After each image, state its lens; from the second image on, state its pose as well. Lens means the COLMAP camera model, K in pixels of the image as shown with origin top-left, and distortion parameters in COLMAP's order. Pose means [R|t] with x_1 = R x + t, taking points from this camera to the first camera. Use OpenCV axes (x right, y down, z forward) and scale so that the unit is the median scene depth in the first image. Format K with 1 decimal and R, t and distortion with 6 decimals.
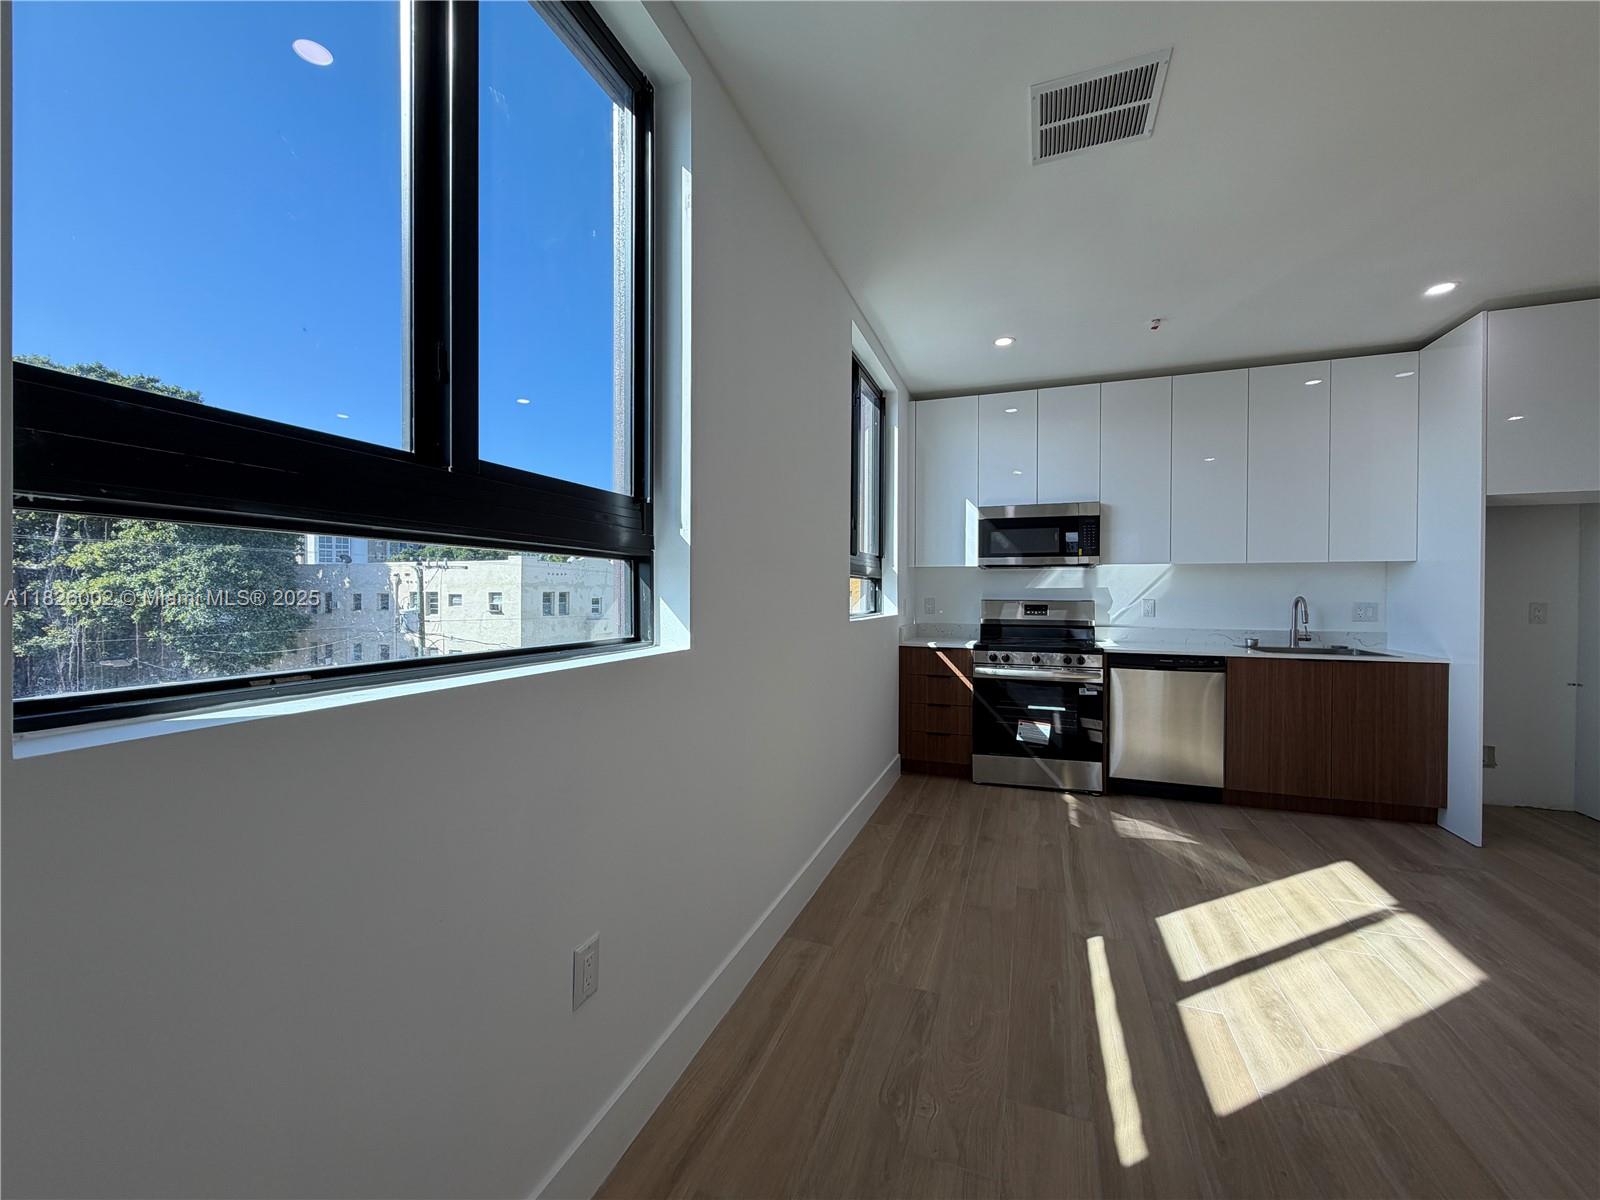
lens RADIAL K [[636.8, 0, 808.0], [0, 636.8, 594.3], [0, 0, 1]] dist [-0.002598, 0.000749]
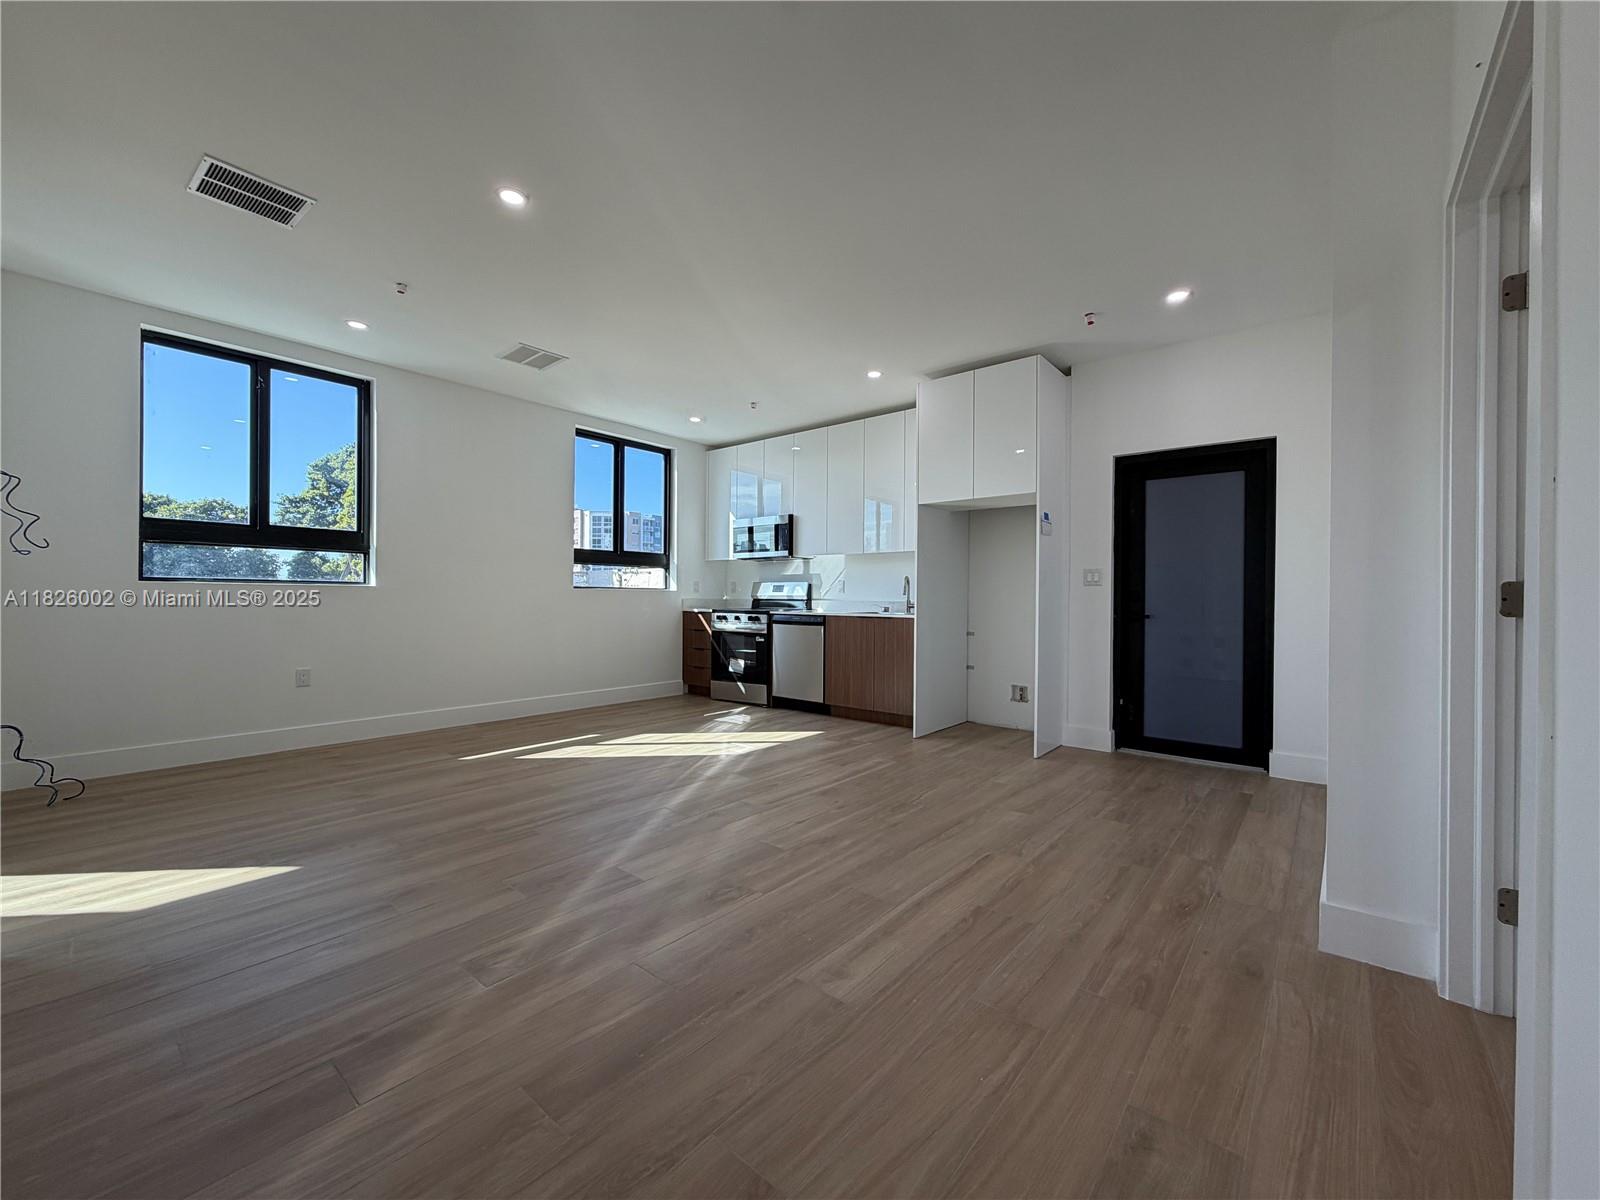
lens RADIAL K [[636.8, 0, 796.3], [0, 636.8, 594.3], [0, 0, 1]] dist [-0.002598, 0.000749]
pose [[0.940876, 0.004575, -0.338720, 0.990637], [-0.007145, 0.999954, -0.006340, 0.051791], [0.338675, 0.008385, 0.940866, -0.396082]]
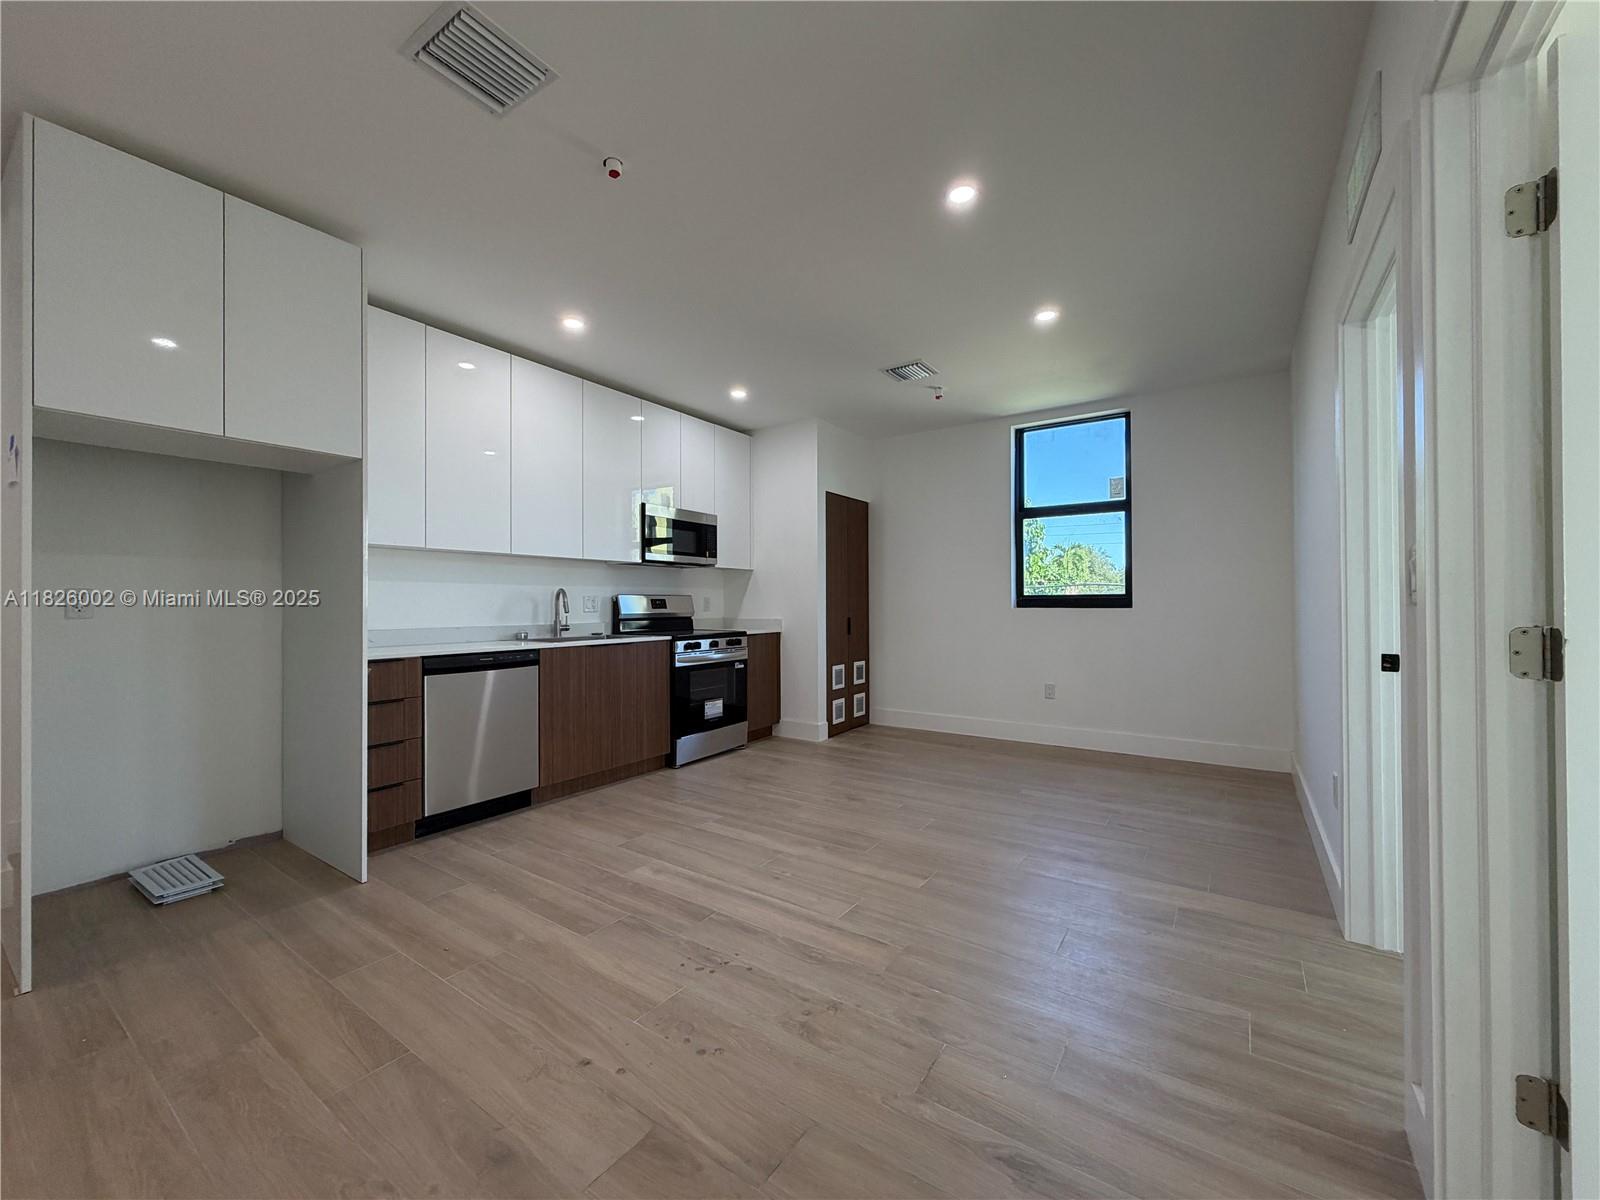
lens RADIAL K [[636.8, 0, 797.5], [0, 636.8, 595.9], [0, 0, 1]] dist [-0.002598, 0.000749]
pose [[0.233531, -0.006578, 0.972327, -0.719297], [0.013856, 0.999898, 0.003437, 0.011493], [-0.972251, 0.012670, 0.233598, 0.564615]]
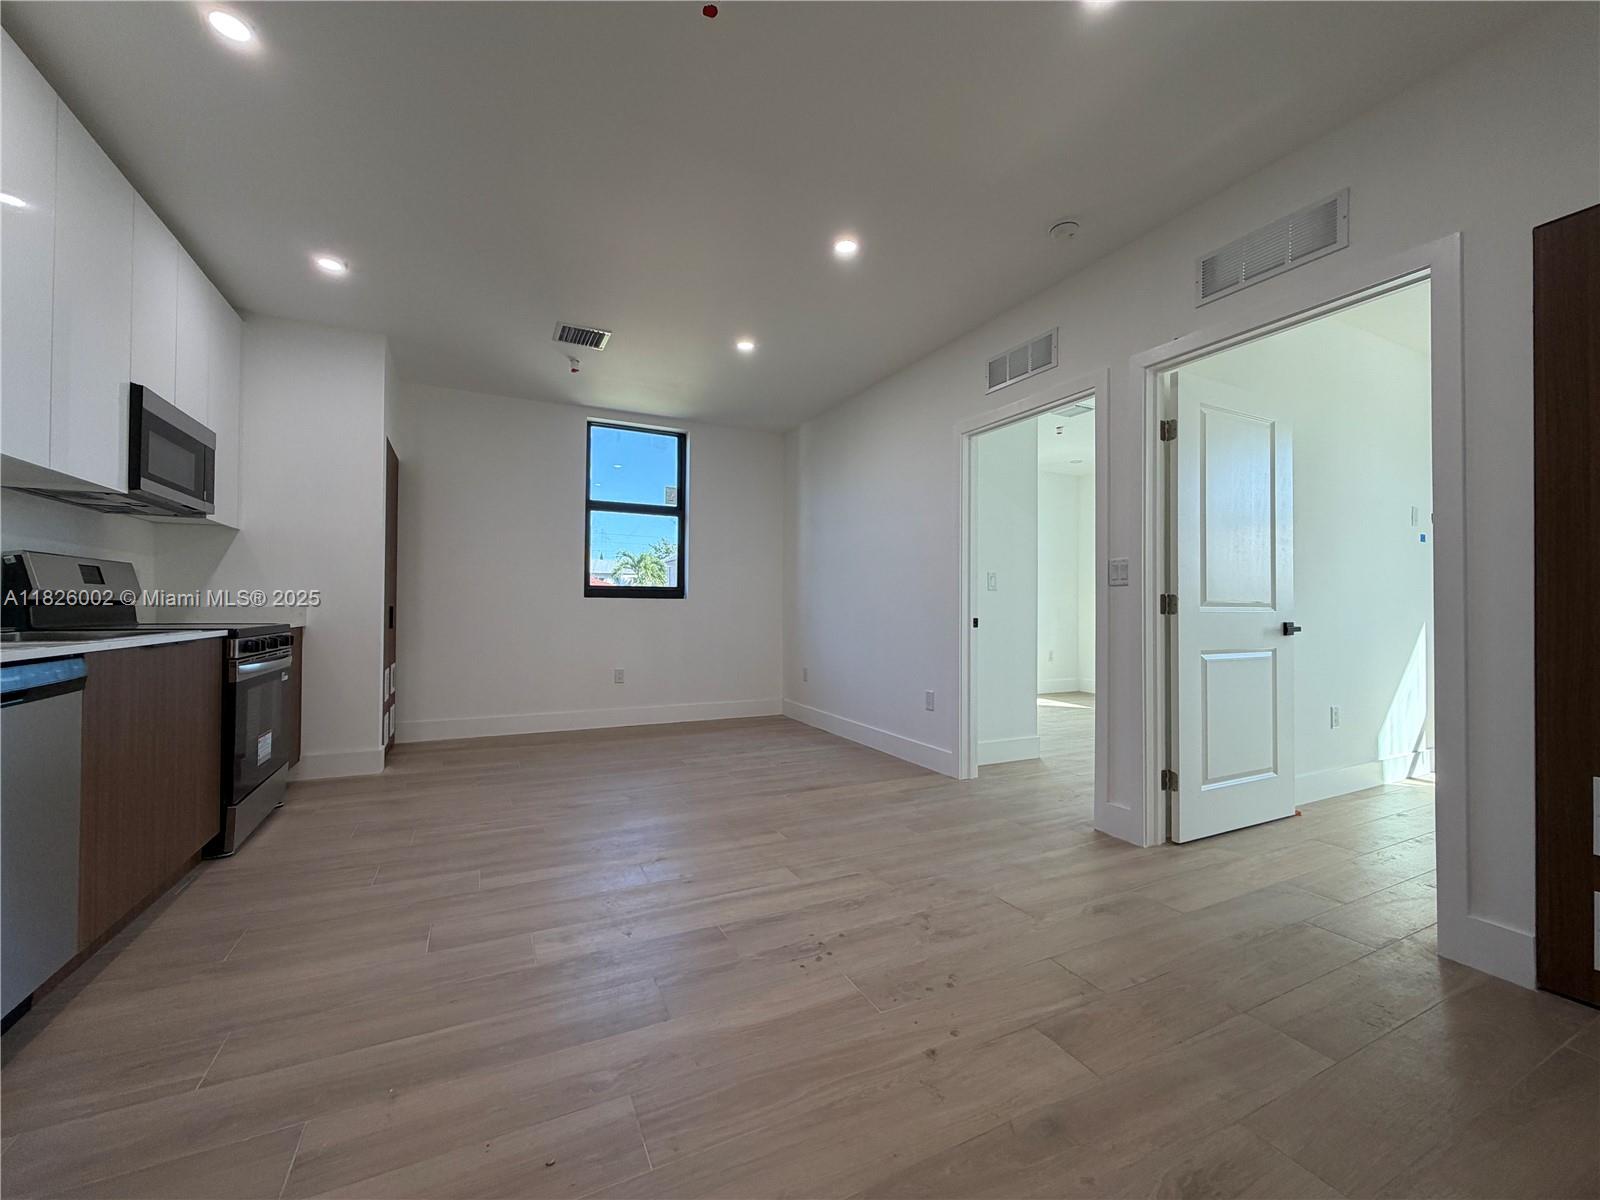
lens RADIAL K [[636.8, 0, 793.4], [0, 636.8, 598.5], [0, 0, 1]] dist [-0.002598, 0.000749]
pose [[-0.734534, -0.013141, 0.678445, -0.558999], [-0.014860, 0.999884, 0.003279, 0.037805], [-0.678409, -0.007673, -0.734644, 1.100848]]
